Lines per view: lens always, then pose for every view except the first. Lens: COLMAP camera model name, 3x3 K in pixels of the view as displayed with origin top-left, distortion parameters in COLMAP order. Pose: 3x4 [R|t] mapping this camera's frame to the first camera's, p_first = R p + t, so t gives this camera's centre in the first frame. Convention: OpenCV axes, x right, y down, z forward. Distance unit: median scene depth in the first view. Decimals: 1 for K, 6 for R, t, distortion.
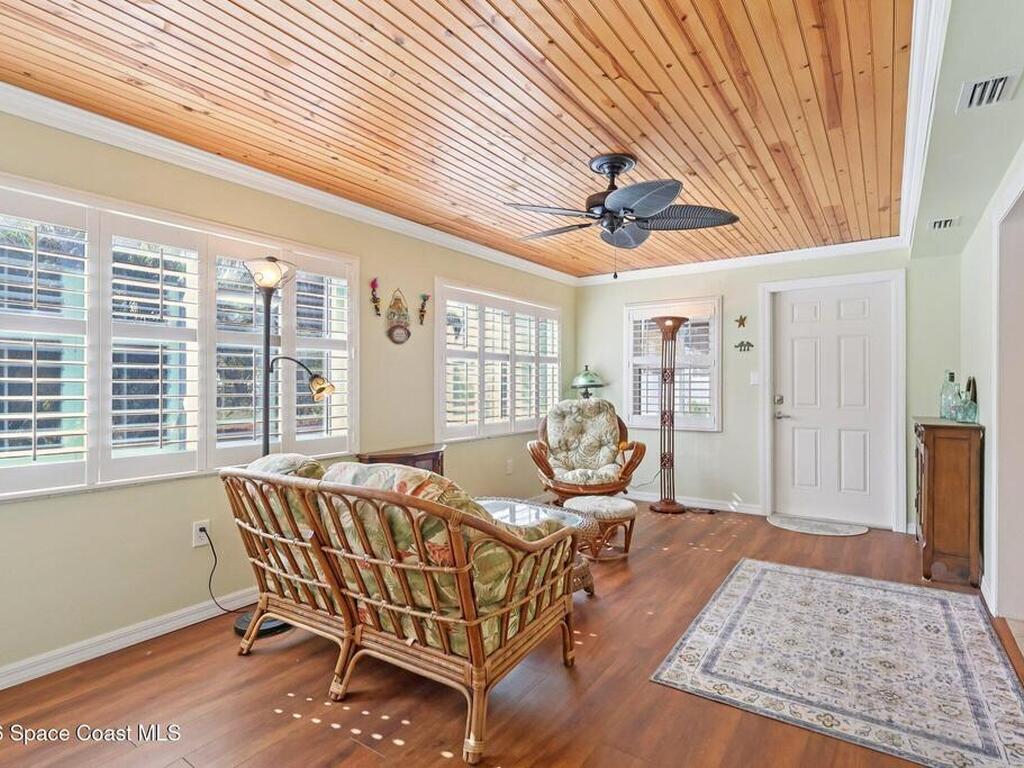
lens RADIAL K [[540.4, 0, 512.0], [0, 540.4, 384.0], [0, 0, 1]] dist [-0.005022, -0.000913]
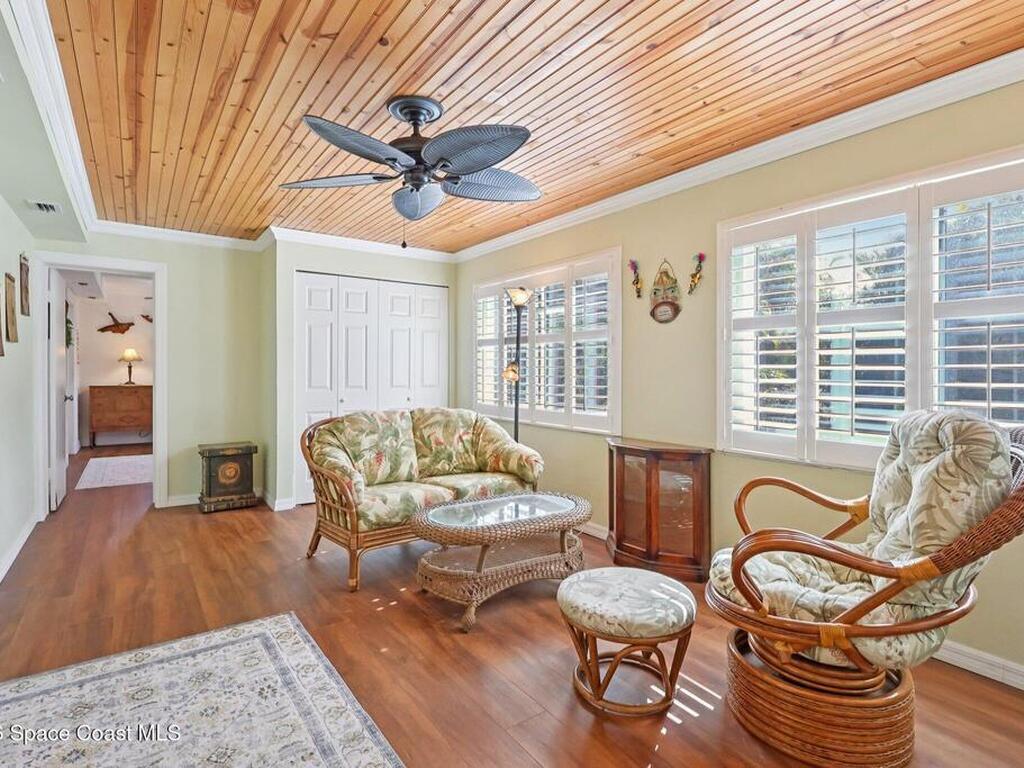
lens RADIAL K [[536.2, 0, 512.0], [0, 536.2, 373.2], [0, 0, 1]] dist [-0.002290, -0.000008]
pose [[-0.336825, 0.007790, -0.941535, 0.727684], [0.000055, 0.999966, 0.008253, 0.000157], [0.941567, 0.002728, -0.336814, 1.114724]]
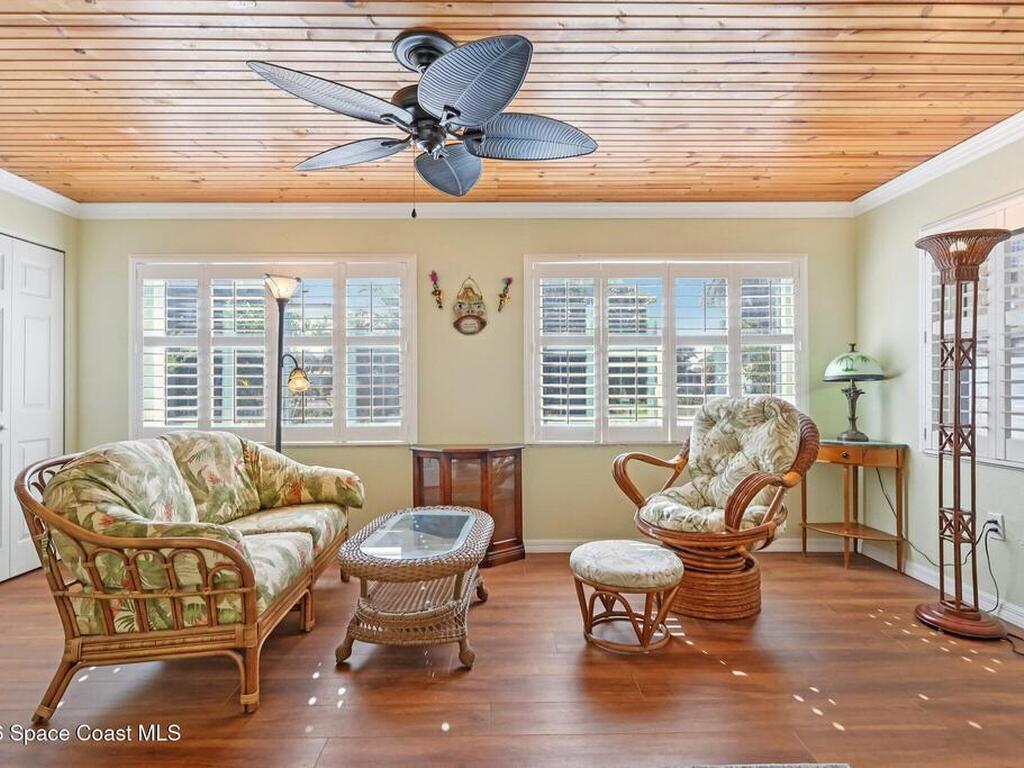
lens RADIAL K [[534.9, 0, 510.4], [0, 534.9, 381.9], [0, 0, 1]] dist [-0.001871, -0.000884]
pose [[0.581018, -0.007081, -0.813860, 0.630691], [0.004590, 0.999975, -0.005424, 0.015545], [0.813878, -0.000584, 0.581036, 0.536239]]
